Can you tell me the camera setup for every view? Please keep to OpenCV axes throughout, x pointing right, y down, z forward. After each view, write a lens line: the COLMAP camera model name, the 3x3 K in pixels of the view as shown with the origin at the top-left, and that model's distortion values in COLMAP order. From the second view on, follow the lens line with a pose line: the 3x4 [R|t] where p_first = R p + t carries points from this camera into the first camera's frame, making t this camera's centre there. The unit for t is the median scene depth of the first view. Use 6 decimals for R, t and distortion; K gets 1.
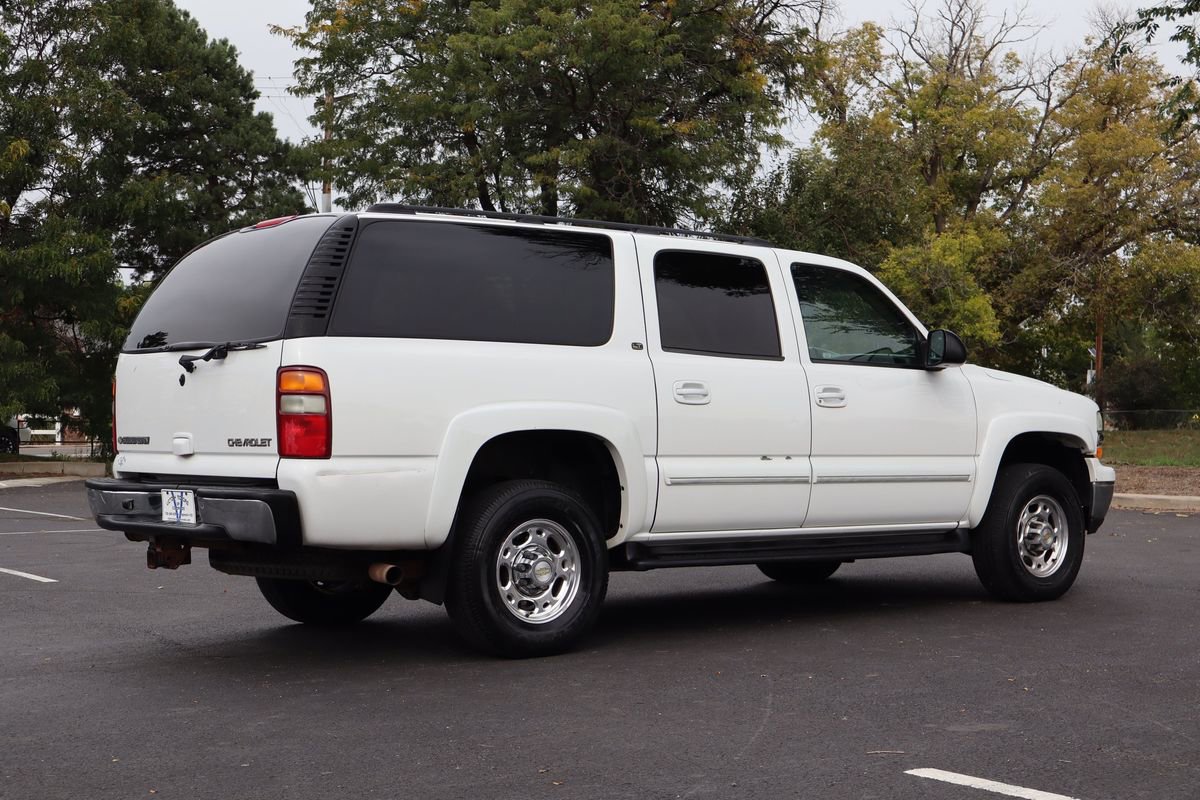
lens RADIAL K [[1779.4, 0, 605.4], [0, 1779.4, 431.4], [0, 0, 1]] dist [0.035010, -0.066602]
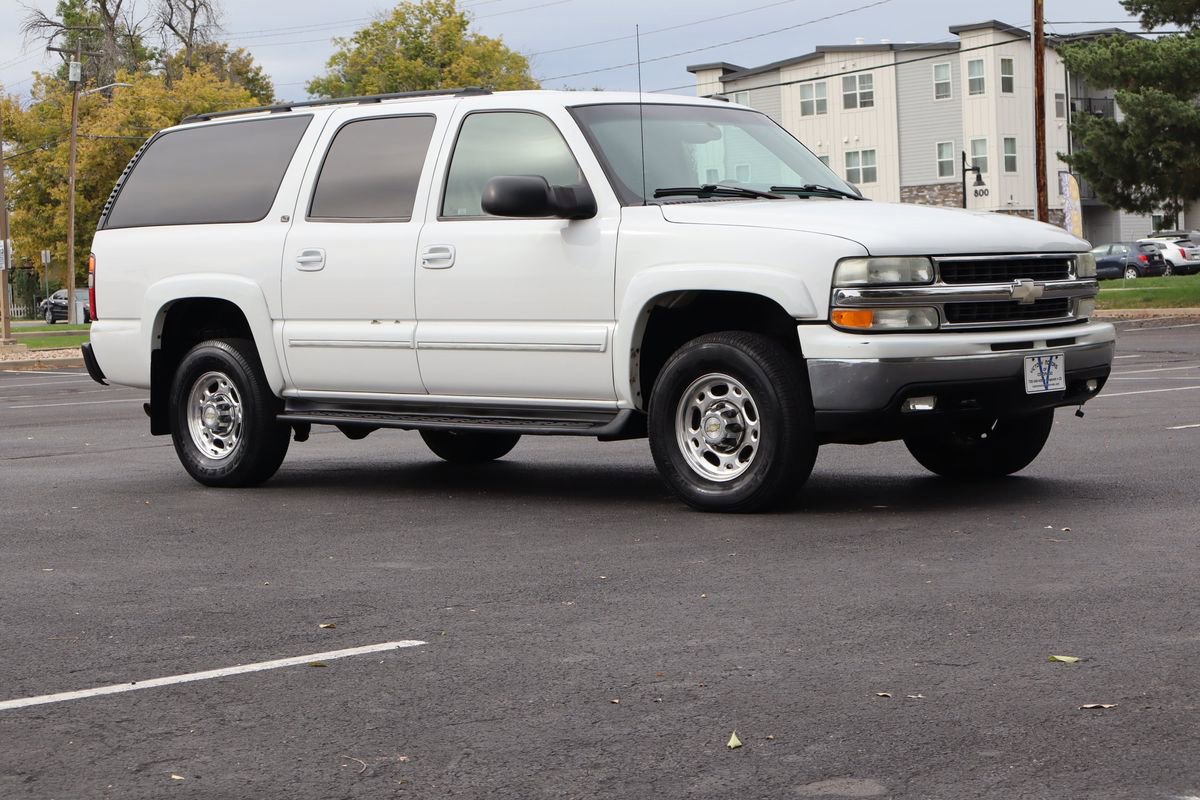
lens RADIAL K [[2407.7, 0, 600.0], [0, 2407.7, 400.0], [0, 0, 1]] dist [0.015289, -0.178121]
pose [[0.149809, 0.051006, -0.987398, 1.418979], [0.027557, 0.998065, 0.055738, -0.013079], [0.988331, -0.035560, 0.148114, 0.905955]]
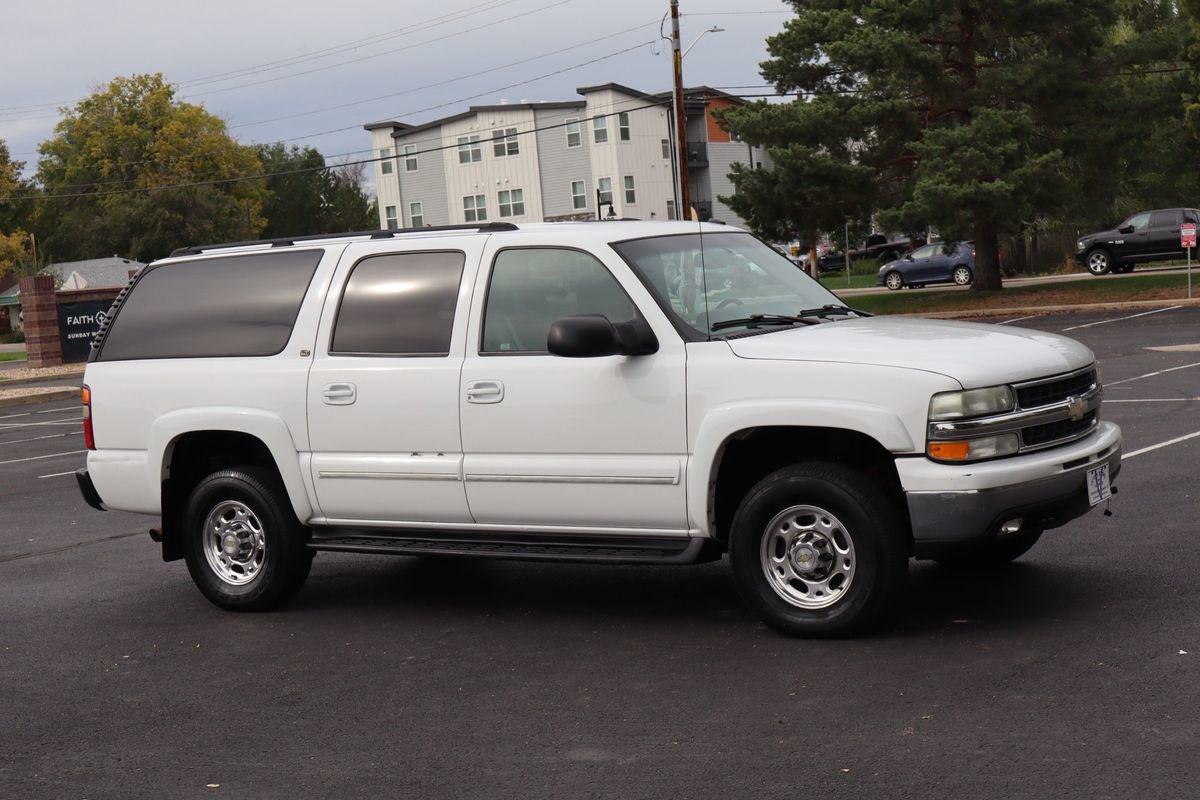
lens RADIAL K [[1894.5, 0, 600.0], [0, 1894.5, 400.0], [0, 0, 1]] dist [0.036896, 0.055284]
pose [[0.318128, 0.049689, -0.946745, 1.137871], [0.068832, 0.994780, 0.075339, -0.089800], [0.945546, -0.089134, 0.313047, 0.746701]]
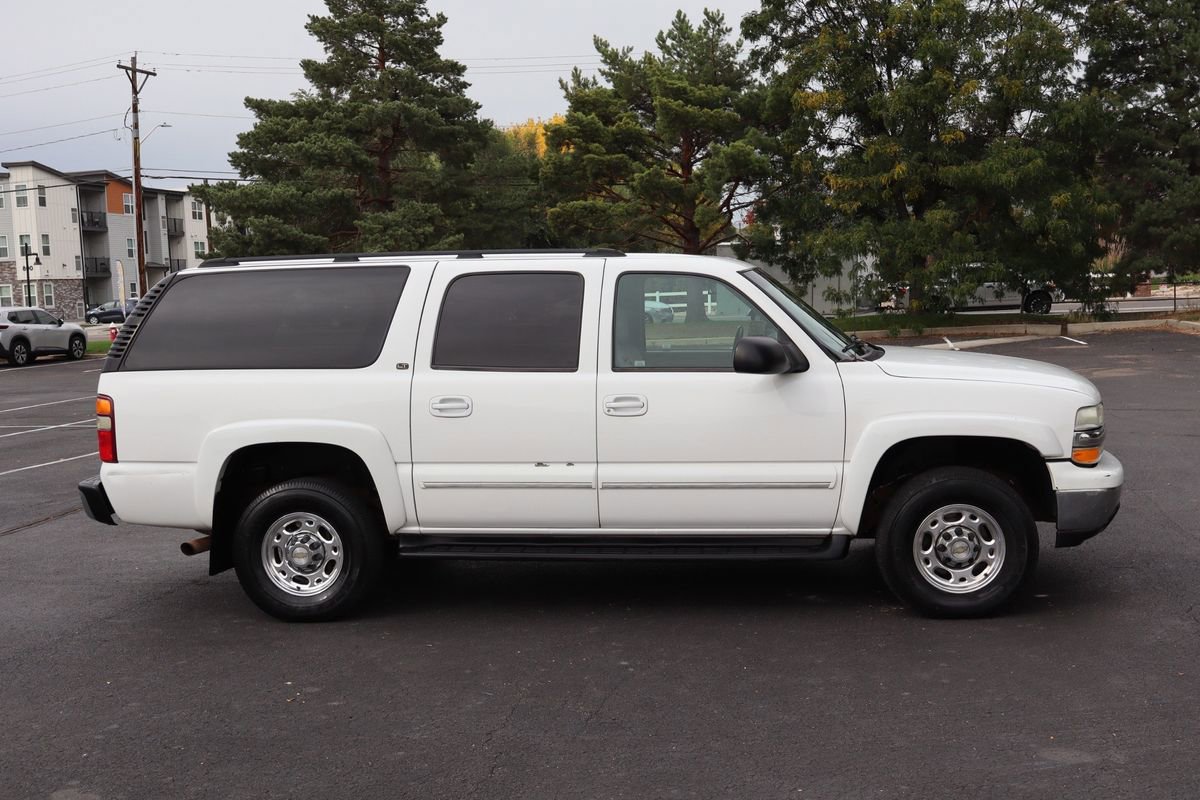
lens RADIAL K [[1307.4, 0, 613.5], [0, 1307.4, 406.2], [0, 0, 1]] dist [0.018132, 0.010514]
pose [[0.709753, 0.049109, -0.702737, 0.665327], [0.024910, 0.995194, 0.094706, -0.092644], [0.704010, -0.084723, 0.705118, 0.465179]]
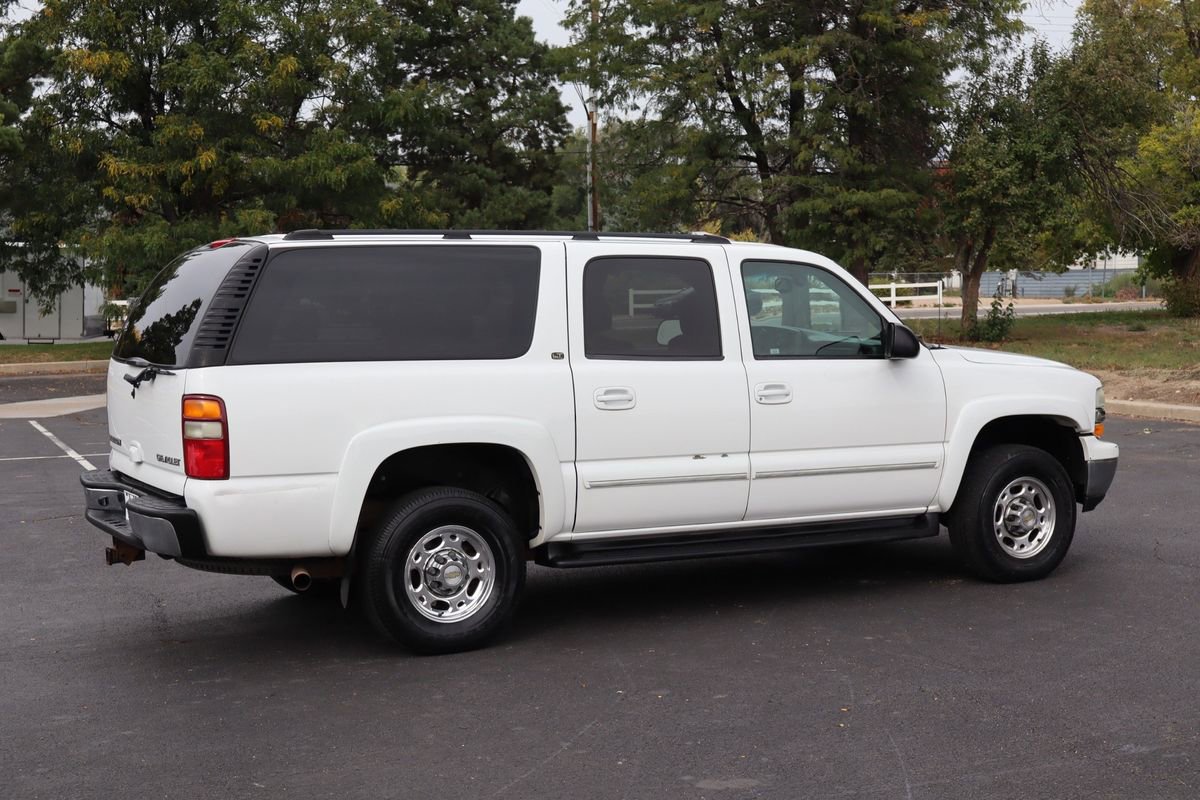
lens RADIAL K [[1684.3, 0, 609.1], [0, 1684.3, 422.5], [0, 0, 1]] dist [0.034488, 0.109457]
pose [[0.983009, 0.007499, -0.183402, 0.214533], [0.007026, 0.996895, 0.078423, -0.080709], [0.183420, -0.078379, 0.979905, 0.031126]]
